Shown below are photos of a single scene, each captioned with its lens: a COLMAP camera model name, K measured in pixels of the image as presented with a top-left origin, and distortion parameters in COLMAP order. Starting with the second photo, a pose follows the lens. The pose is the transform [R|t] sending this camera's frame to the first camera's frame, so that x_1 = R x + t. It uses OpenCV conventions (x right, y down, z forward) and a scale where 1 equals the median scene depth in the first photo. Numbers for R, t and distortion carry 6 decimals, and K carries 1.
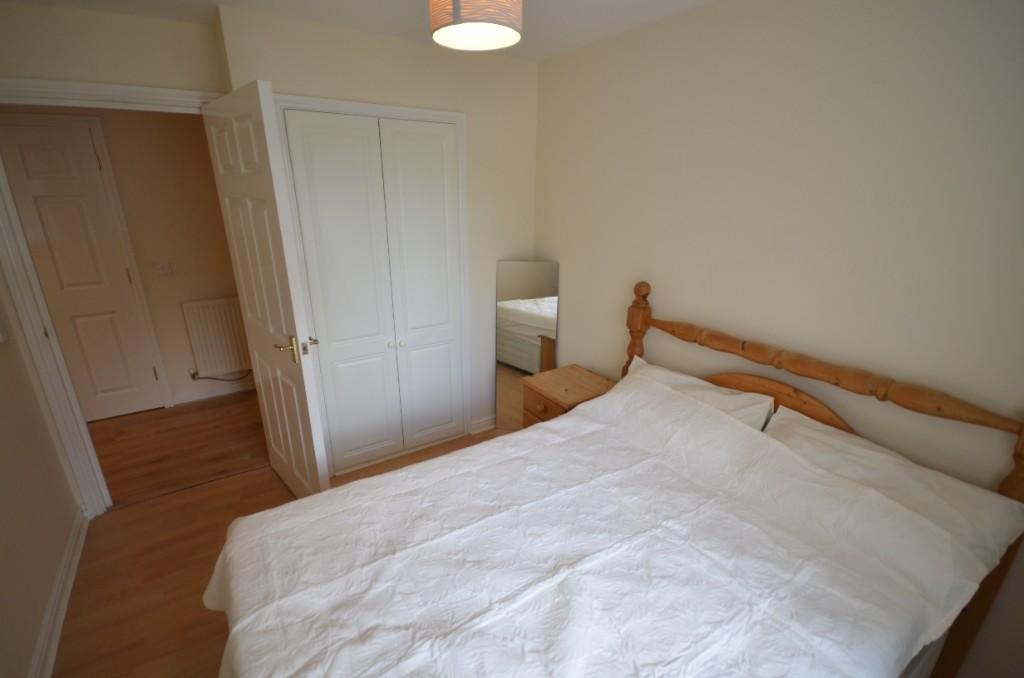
lens RADIAL K [[459.1, 0, 497.8], [0, 459.1, 344.0], [0, 0, 1]] dist [0.021658, -0.015911]
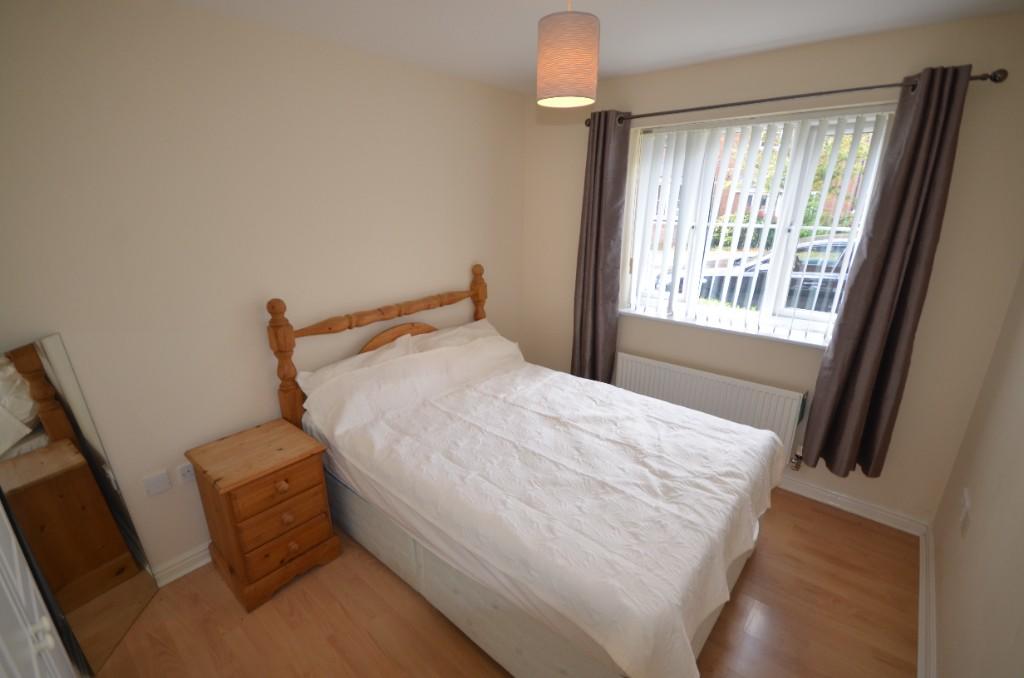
lens RADIAL K [[459.1, 0, 497.8], [0, 459.1, 344.0], [0, 0, 1]] dist [0.021658, -0.015911]
pose [[-0.286128, -0.292081, 0.912589, -1.112432], [0.319294, 0.868912, 0.378212, -0.419026], [-0.903428, 0.399601, -0.155360, 1.215390]]
